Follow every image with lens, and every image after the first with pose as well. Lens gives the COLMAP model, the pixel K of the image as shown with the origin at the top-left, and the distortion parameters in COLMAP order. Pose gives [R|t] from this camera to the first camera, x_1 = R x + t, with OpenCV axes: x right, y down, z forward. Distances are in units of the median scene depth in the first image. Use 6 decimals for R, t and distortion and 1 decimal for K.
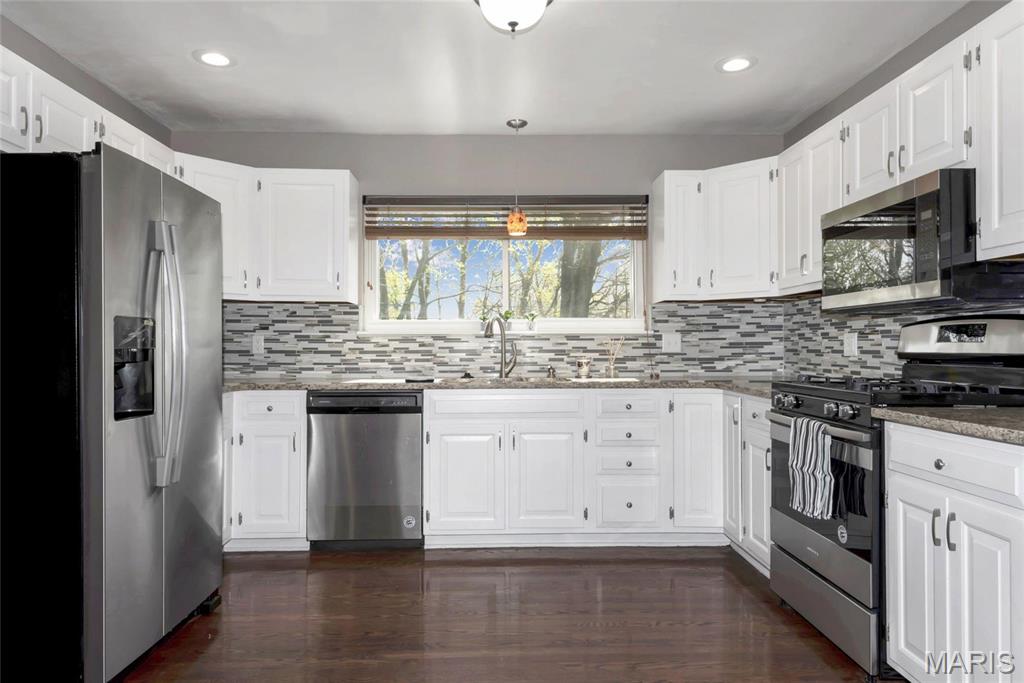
lens RADIAL K [[665.6, 0, 544.8], [0, 665.6, 348.2], [0, 0, 1]] dist [0.024578, -0.001002]
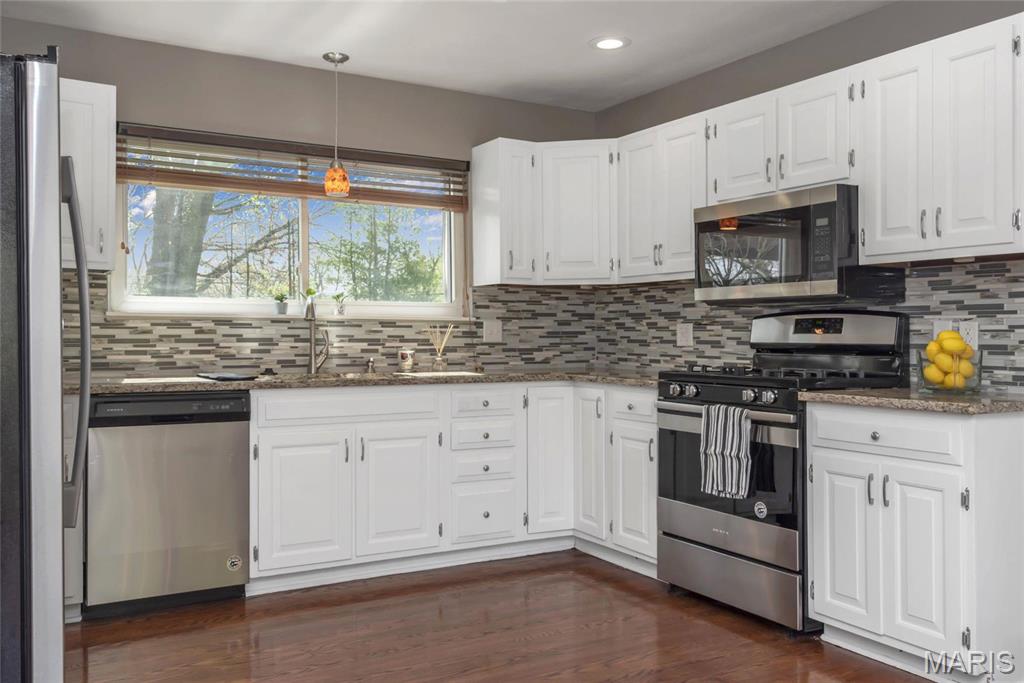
lens RADIAL K [[844.2, 0, 550.4], [0, 844.2, 344.8], [0, 0, 1]] dist [0.010428, 0.006065]
pose [[0.874426, 0.000639, 0.485159, -0.304673], [-0.005187, 0.999954, 0.008032, 0.000396], [-0.485131, -0.009540, 0.874389, -0.018148]]
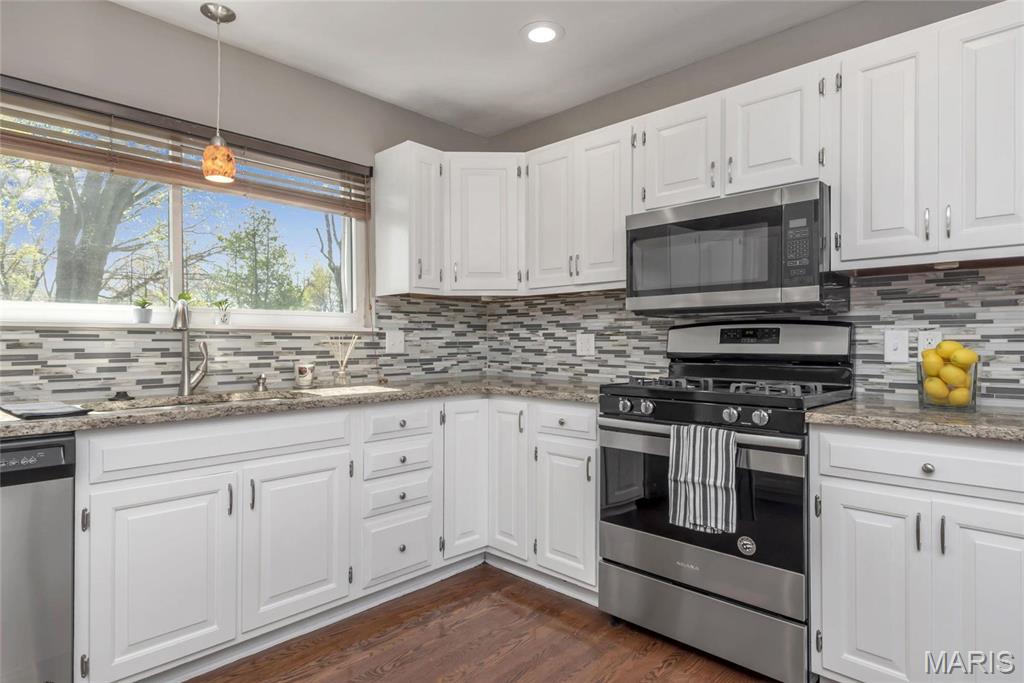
lens RADIAL K [[555.1, 0, 522.5], [0, 555.1, 339.8], [0, 0, 1]] dist [0.033816, -0.021594]
pose [[0.734073, 0.005087, 0.679052, -0.194654], [0.000671, 0.999966, -0.008215, -0.005434], [-0.679070, 0.006486, 0.734045, 0.372348]]
